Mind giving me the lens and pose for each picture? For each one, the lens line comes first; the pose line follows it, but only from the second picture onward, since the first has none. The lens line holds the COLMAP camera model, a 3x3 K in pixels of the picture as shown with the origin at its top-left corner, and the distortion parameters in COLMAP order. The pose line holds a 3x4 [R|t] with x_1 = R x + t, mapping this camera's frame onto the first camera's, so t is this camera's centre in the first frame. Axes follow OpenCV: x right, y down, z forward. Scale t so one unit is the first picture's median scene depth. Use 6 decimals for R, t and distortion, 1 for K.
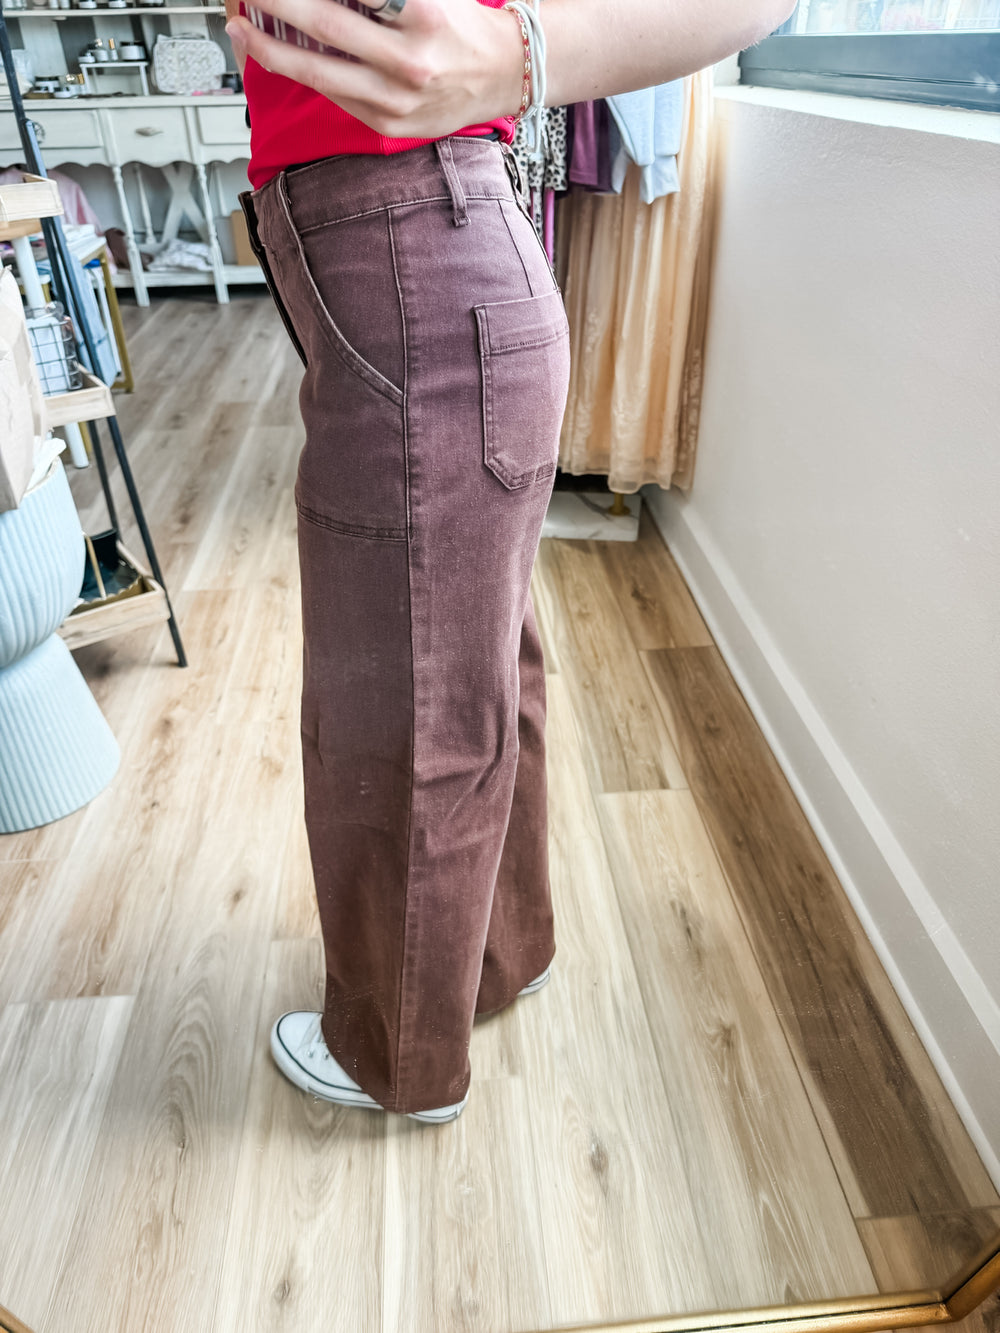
lens RADIAL K [[944.5, 0, 488.5], [0, 944.5, 667.8], [0, 0, 1]] dist [-0.023849, -0.008297]
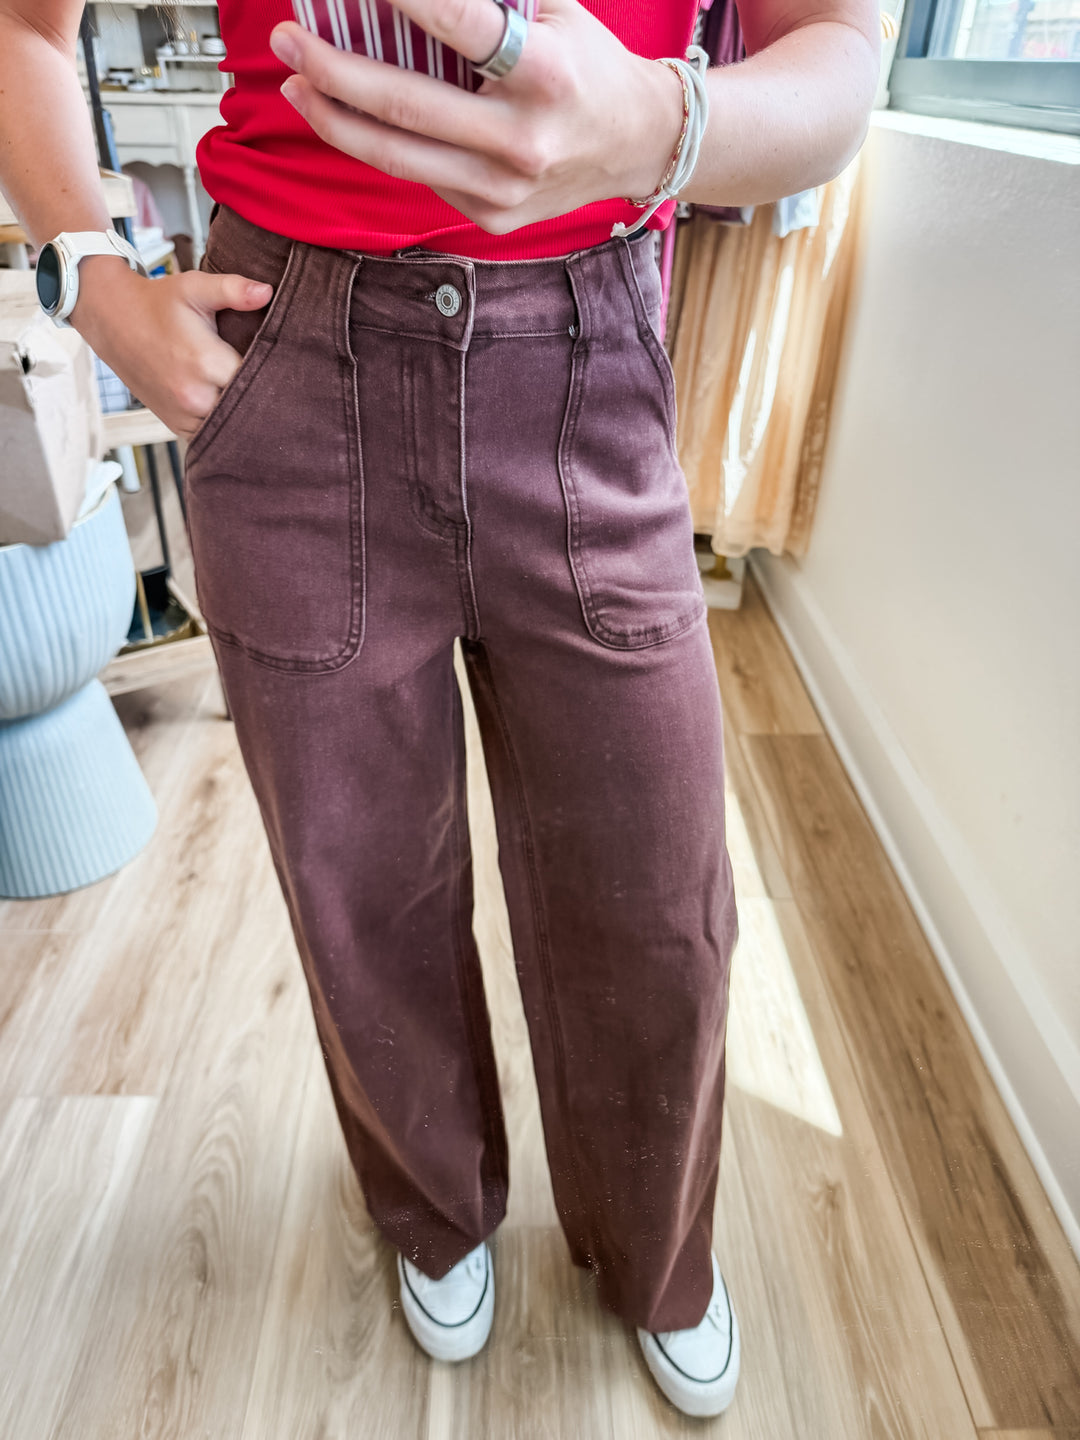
lens RADIAL K [[1020.3, 0, 512.7], [0, 1020.3, 708.6], [0, 0, 1]] dist [-0.023849, -0.008297]
pose [[0.997517, 0.063417, -0.030636, -0.033530], [-0.063876, 0.997856, -0.014228, -0.020464], [0.029668, 0.016150, 0.999429, 0.043714]]
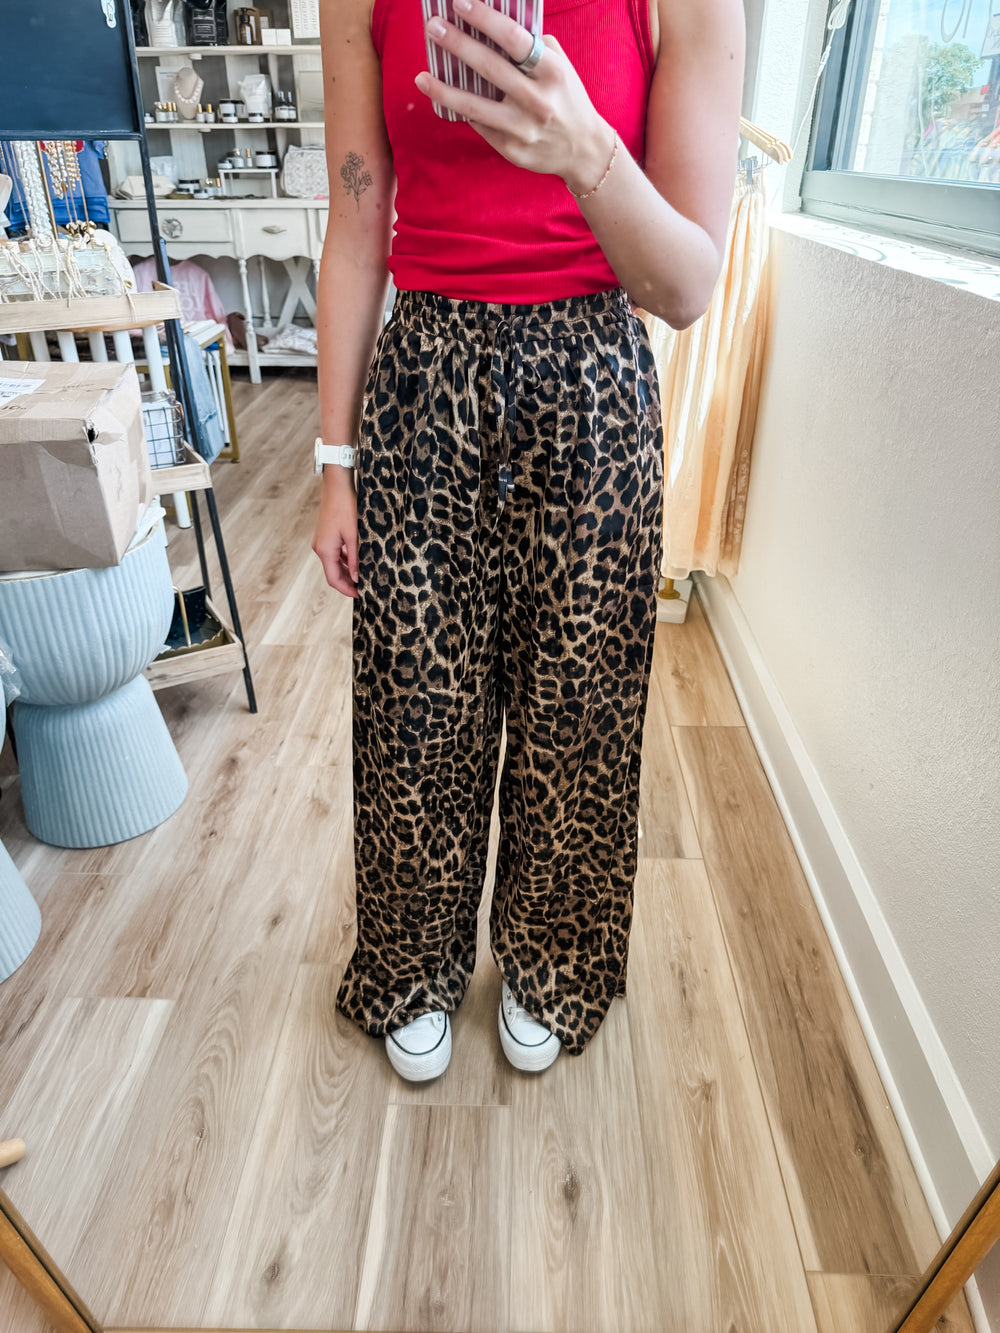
lens RADIAL K [[944.5, 0, 494.9], [0, 944.5, 660.2], [0, 0, 1]] dist [-0.023849, -0.008297]
pose [[0.994049, 0.063283, -0.088671, 0.066079], [-0.070289, 0.994453, -0.078254, 0.005542], [0.083227, 0.084021, 0.992982, -0.100718]]
